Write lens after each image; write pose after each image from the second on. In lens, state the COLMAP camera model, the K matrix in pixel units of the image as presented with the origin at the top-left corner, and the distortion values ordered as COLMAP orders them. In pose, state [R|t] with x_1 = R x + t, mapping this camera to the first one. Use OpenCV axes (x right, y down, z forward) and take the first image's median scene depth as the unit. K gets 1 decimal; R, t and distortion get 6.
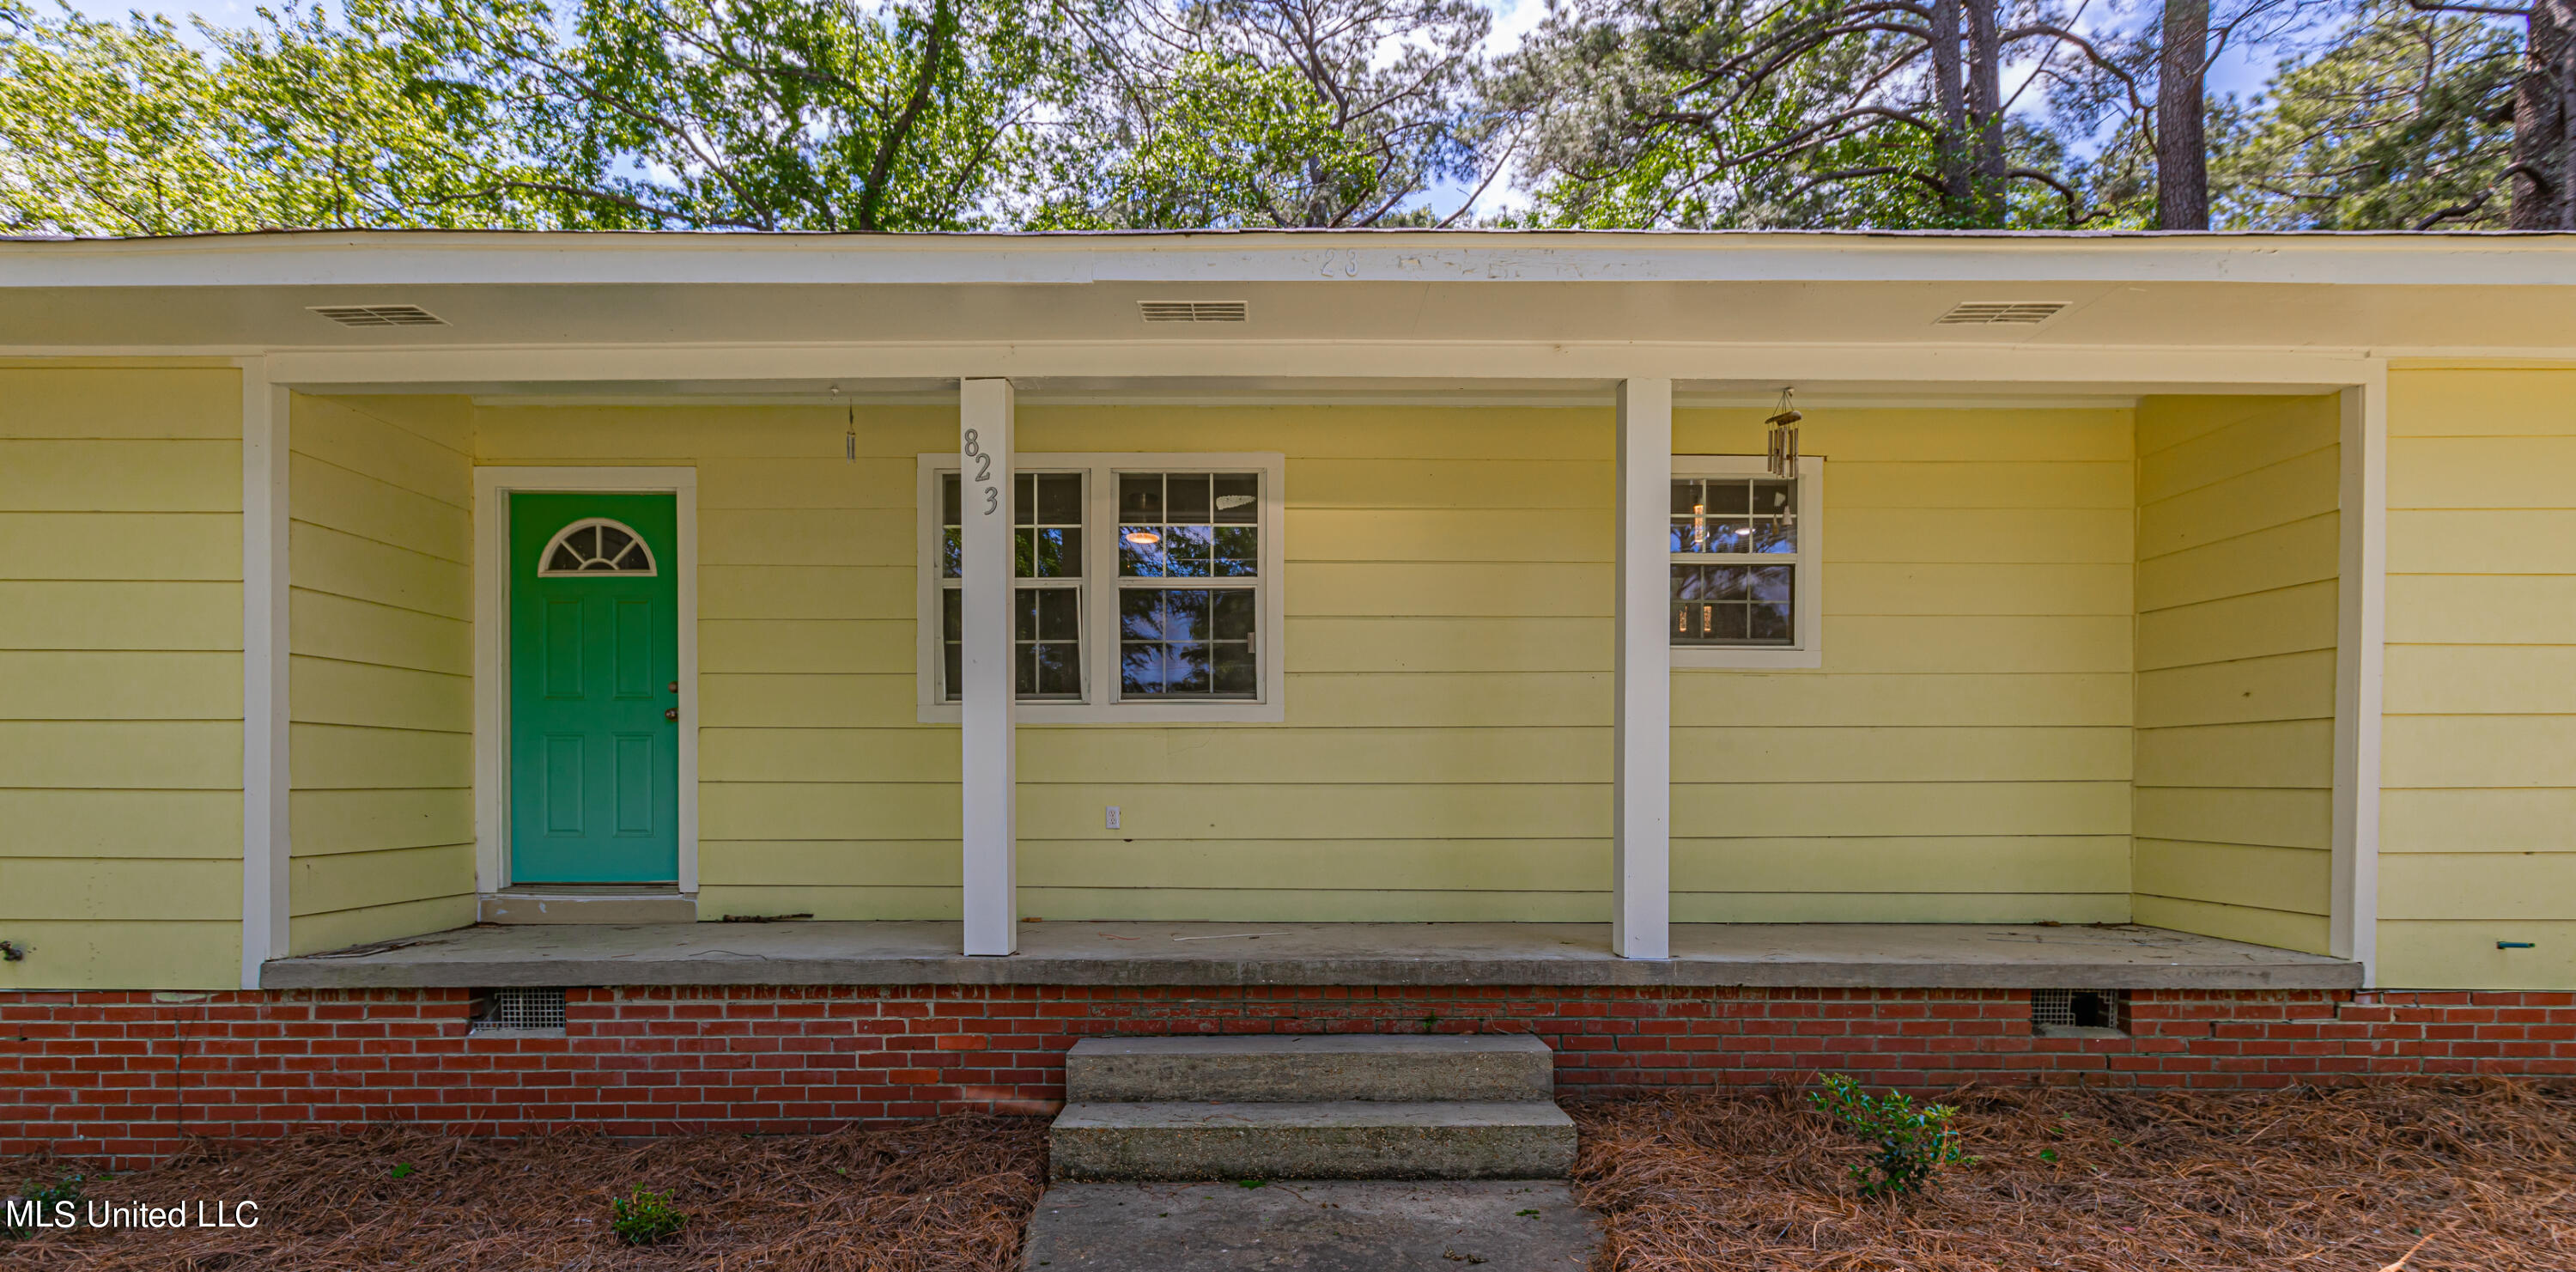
lens RADIAL K [[1256.4, 0, 1288.0], [0, 1256.4, 636.0], [0, 0, 1]] dist [0.005296, 0.000149]
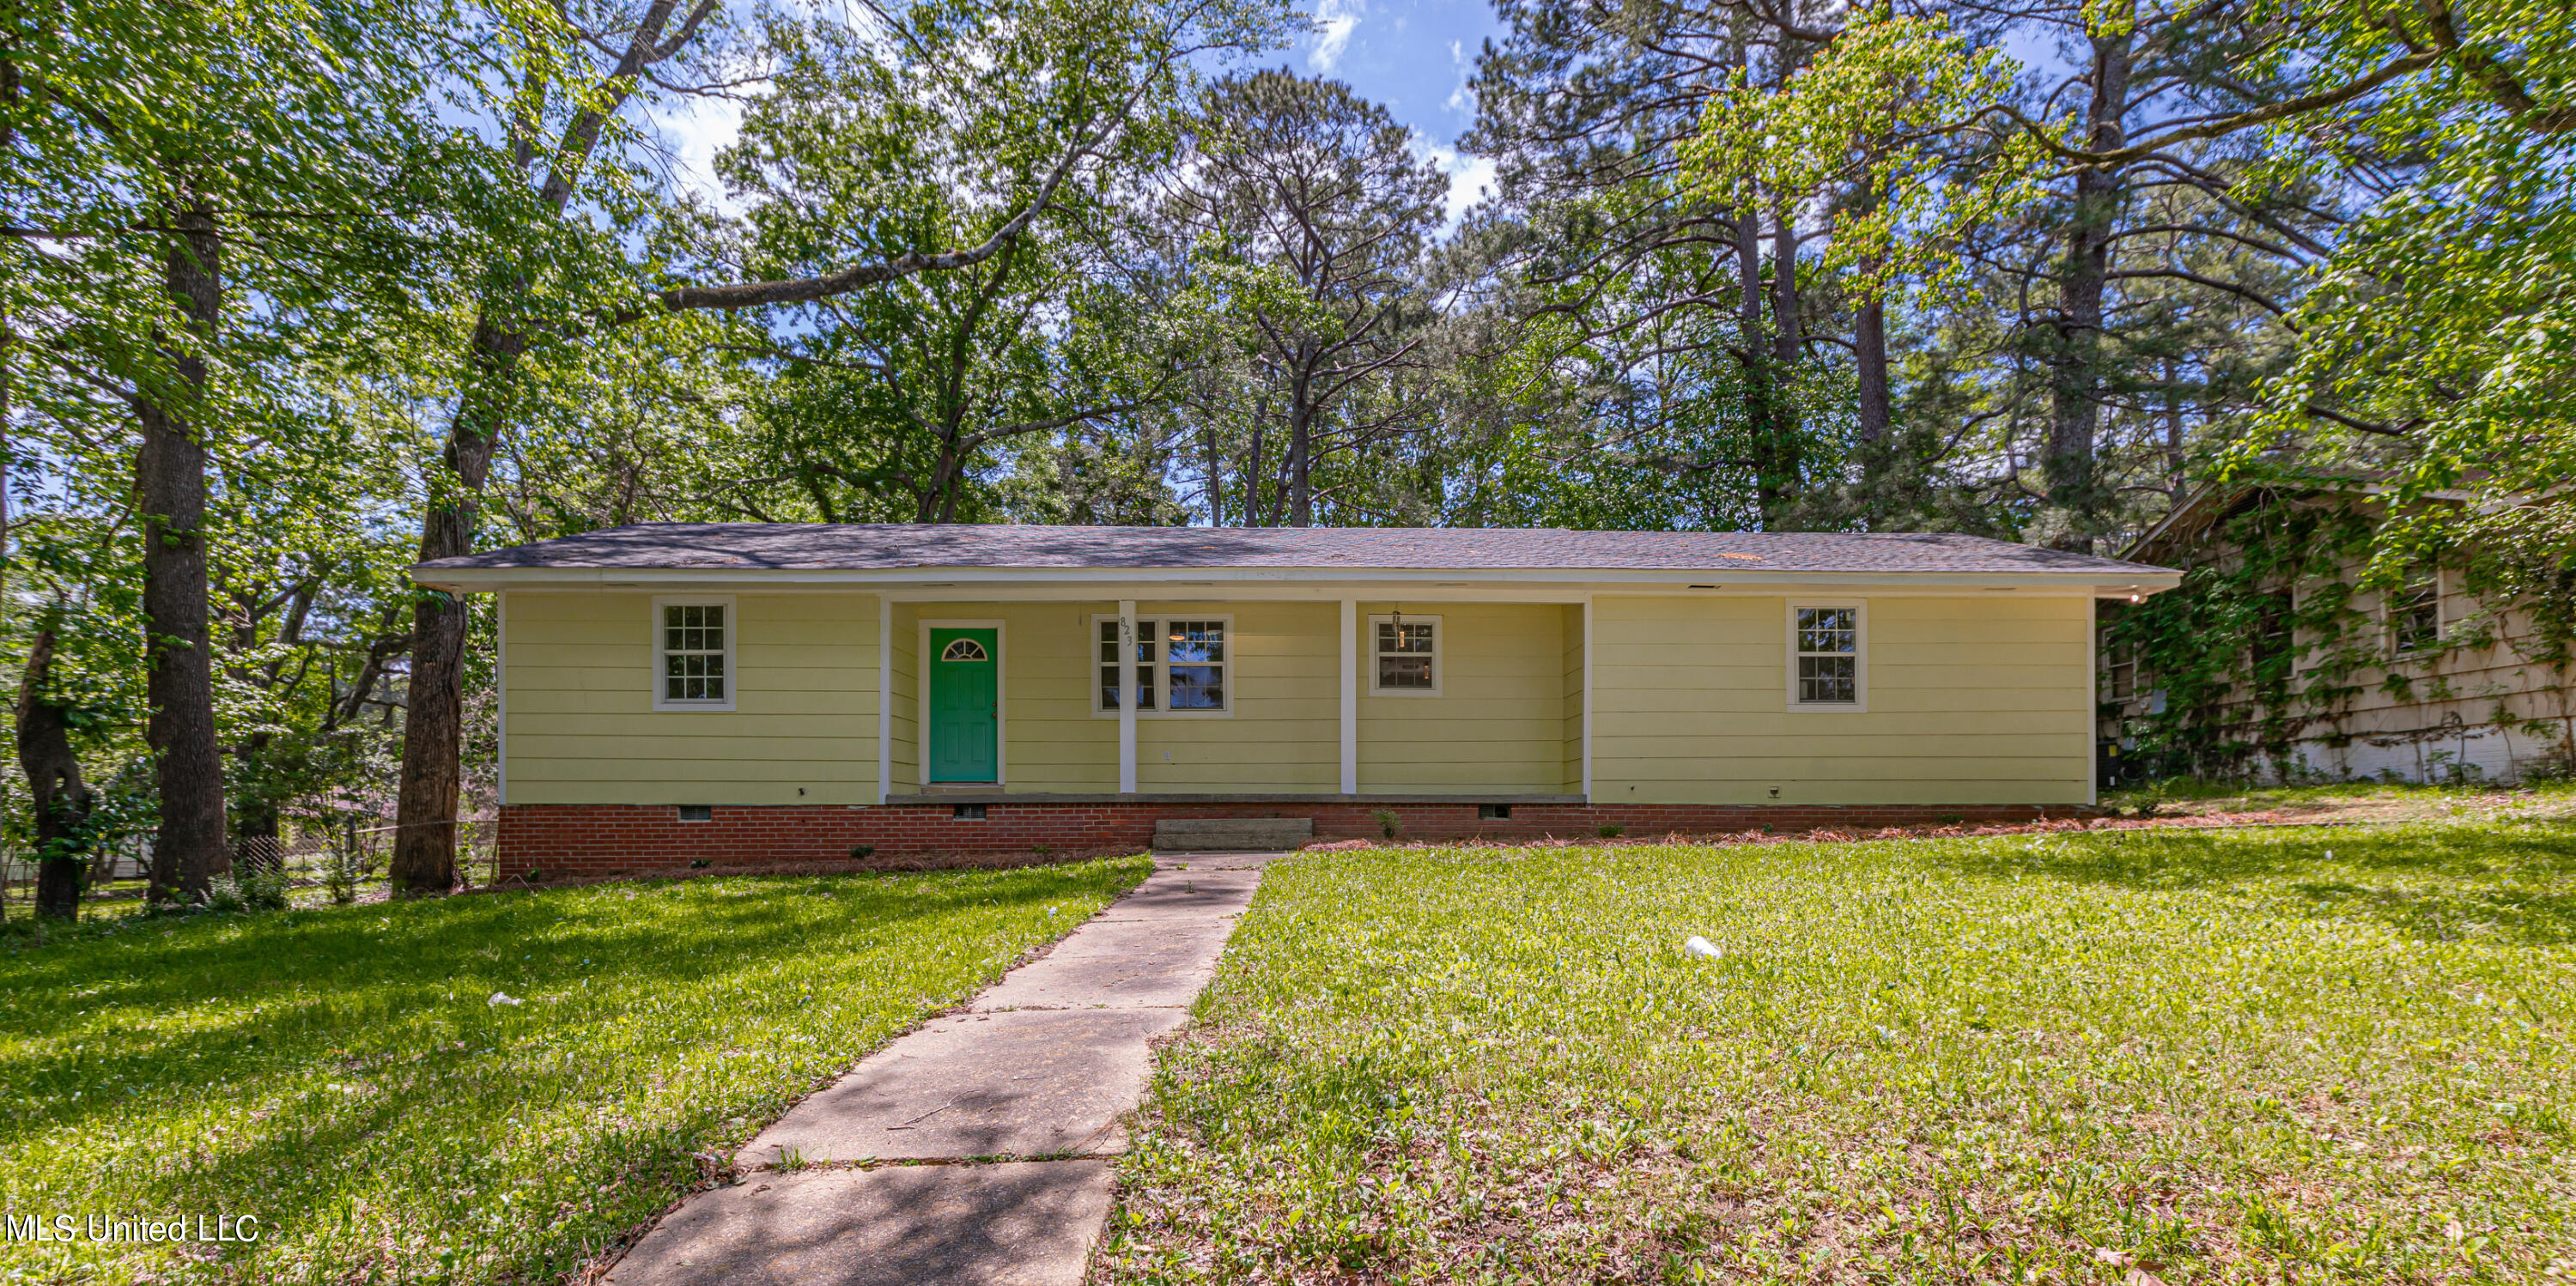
lens RADIAL K [[1184.6, 0, 1288.0], [0, 1184.6, 643.0], [0, 0, 1]] dist [0.001026, 0.000014]
pose [[0.999882, -0.003059, -0.015031, 0.145654], [0.002711, 0.999728, -0.023145, -0.027828], [0.015098, 0.023102, 0.999619, -1.433374]]
